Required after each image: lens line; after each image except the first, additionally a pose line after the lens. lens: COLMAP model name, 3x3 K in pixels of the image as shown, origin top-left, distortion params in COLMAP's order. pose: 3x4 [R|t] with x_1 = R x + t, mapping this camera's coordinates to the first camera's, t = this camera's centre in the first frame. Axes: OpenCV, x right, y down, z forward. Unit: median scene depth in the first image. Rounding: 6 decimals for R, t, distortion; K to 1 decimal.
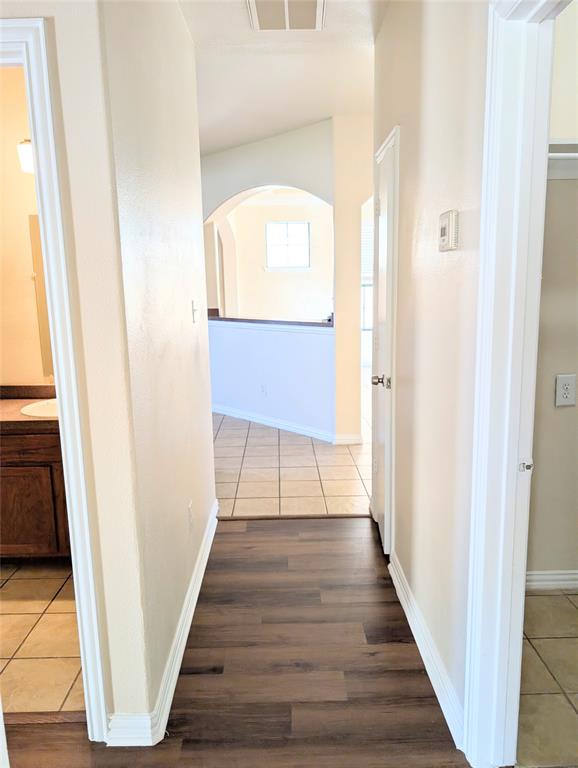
lens RADIAL K [[551.6, 0, 288.5], [0, 551.6, 381.9], [0, 0, 1]] dist [-0.005772, -0.004421]
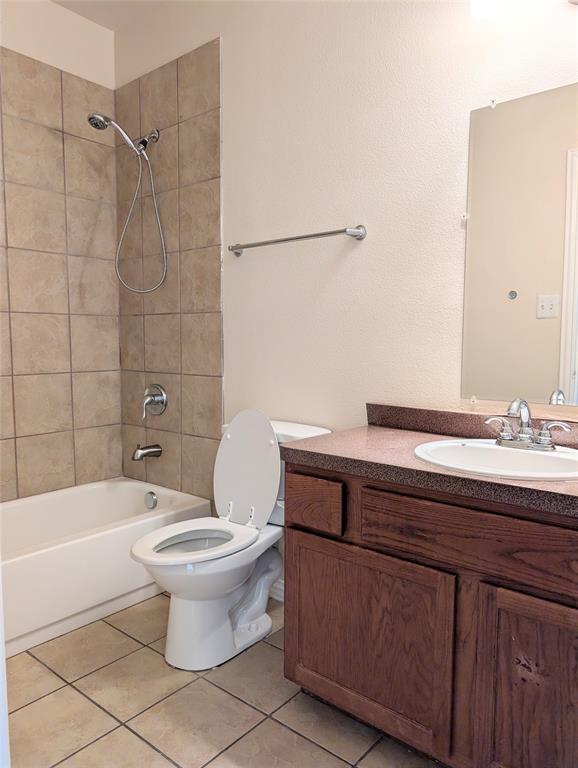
lens RADIAL K [[551.6, 0, 288.3], [0, 551.6, 385.2], [0, 0, 1]] dist [-0.005772, -0.004421]
pose [[0.757441, 0.067250, -0.649431, -0.242767], [-0.132477, 0.989821, -0.052012, 0.034726], [0.639322, 0.125431, 0.758640, 0.522310]]
